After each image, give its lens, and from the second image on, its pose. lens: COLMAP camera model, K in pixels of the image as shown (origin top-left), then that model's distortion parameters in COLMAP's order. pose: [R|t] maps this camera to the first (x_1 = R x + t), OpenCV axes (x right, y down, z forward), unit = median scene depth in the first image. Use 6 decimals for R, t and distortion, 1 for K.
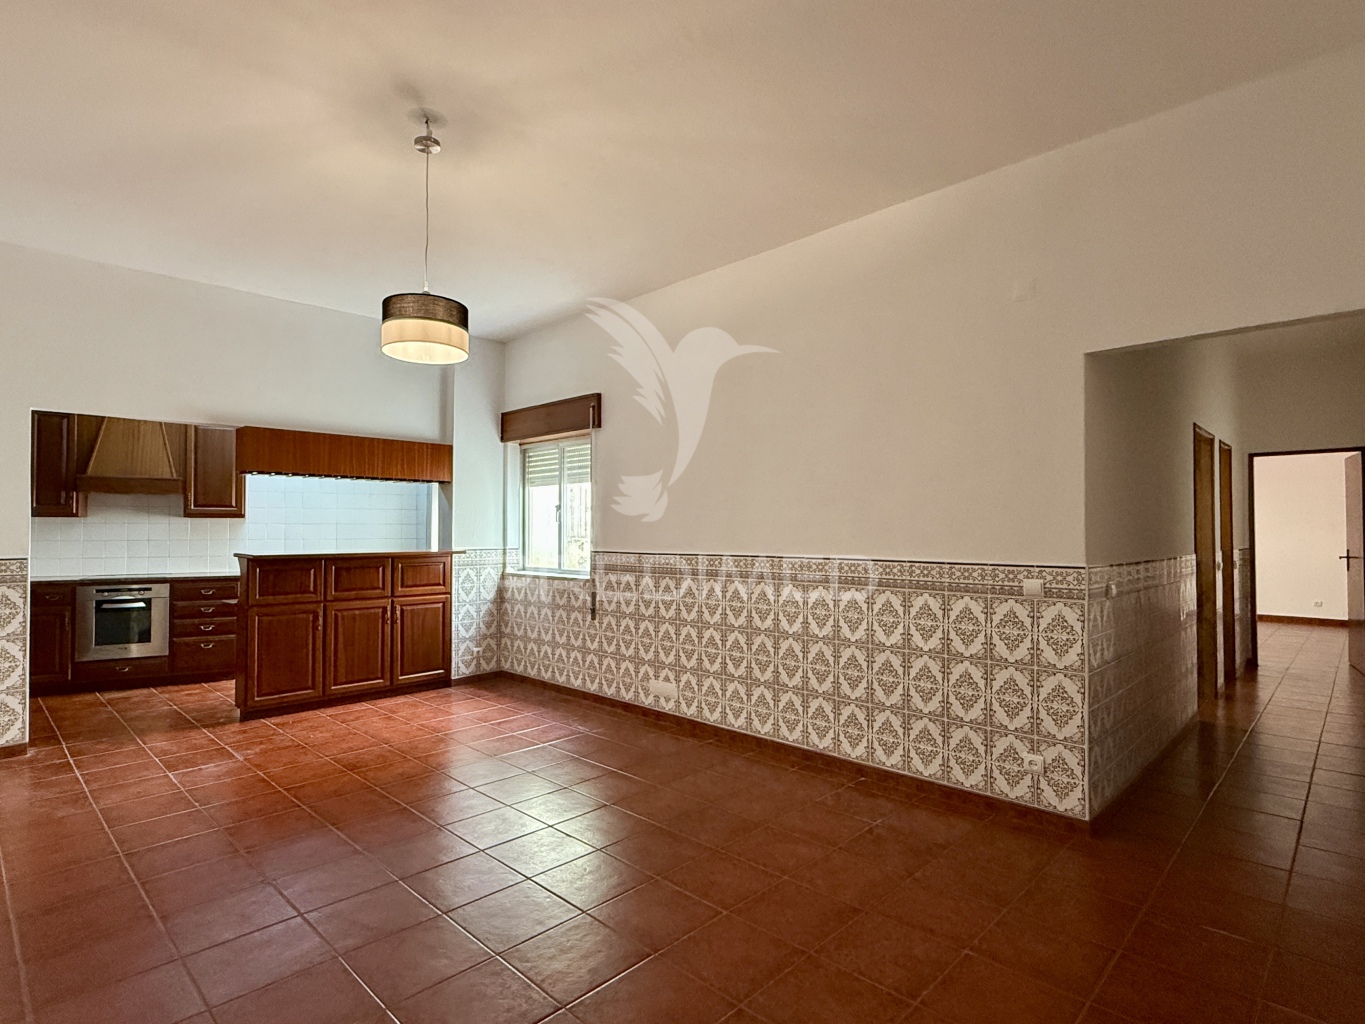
lens RADIAL K [[717.9, 0, 684.7], [0, 717.9, 515.2], [0, 0, 1]] dist [-0.002810, 0.000491]
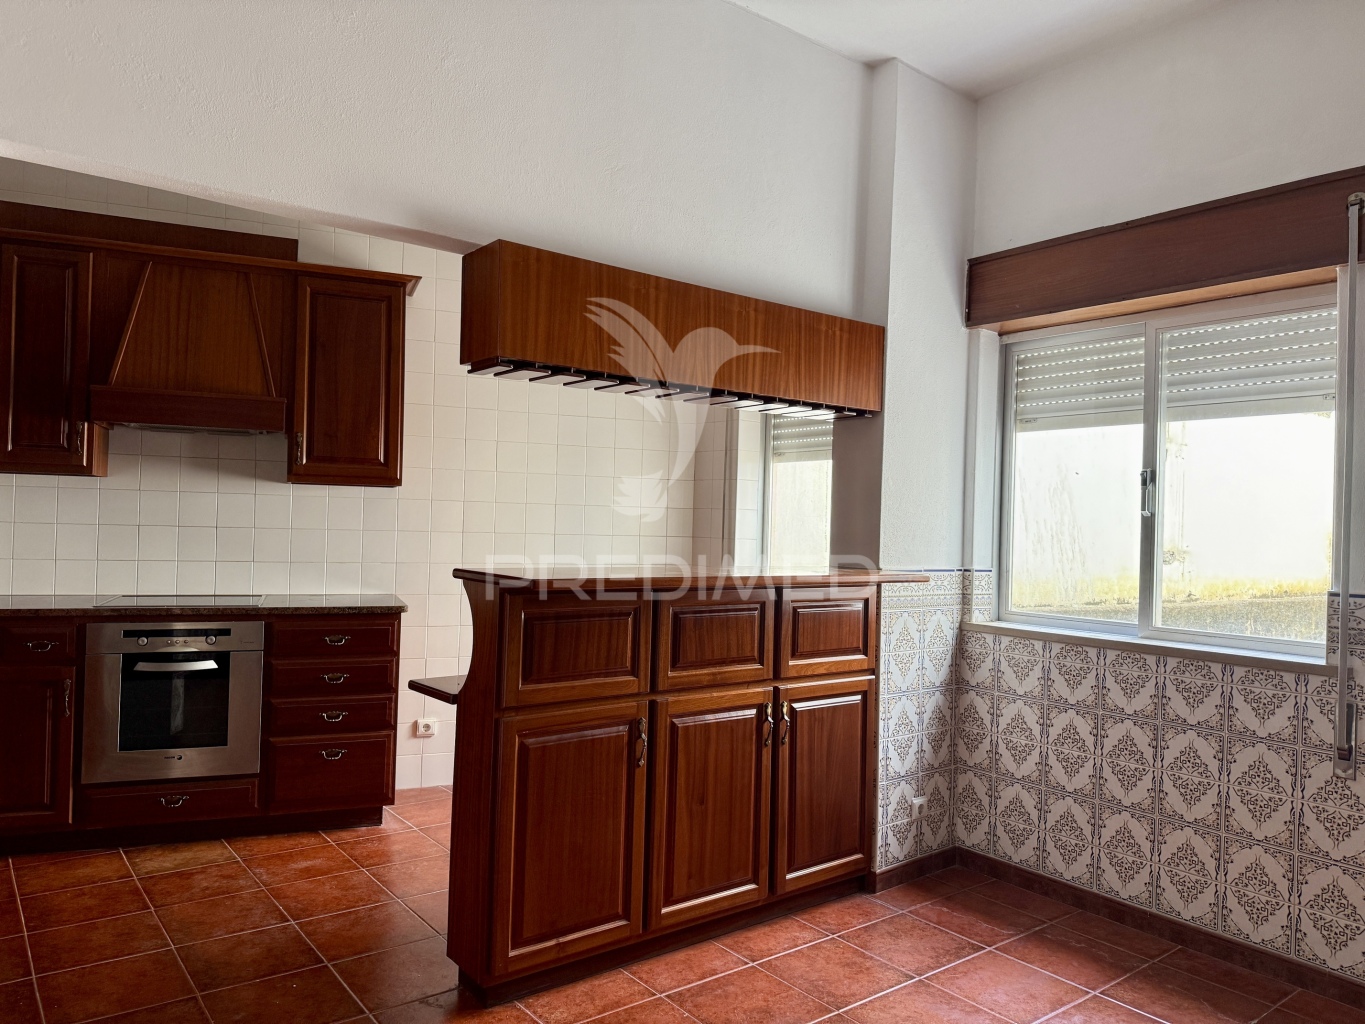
lens RADIAL K [[952.9, 0, 674.2], [0, 952.9, 514.3], [0, 0, 1]] dist [0.061683, -0.077998]
pose [[0.988739, 0.026649, -0.147261, -0.392664], [-0.025376, 0.999623, 0.010517, 0.013006], [0.147486, -0.006662, 0.989042, 0.450703]]
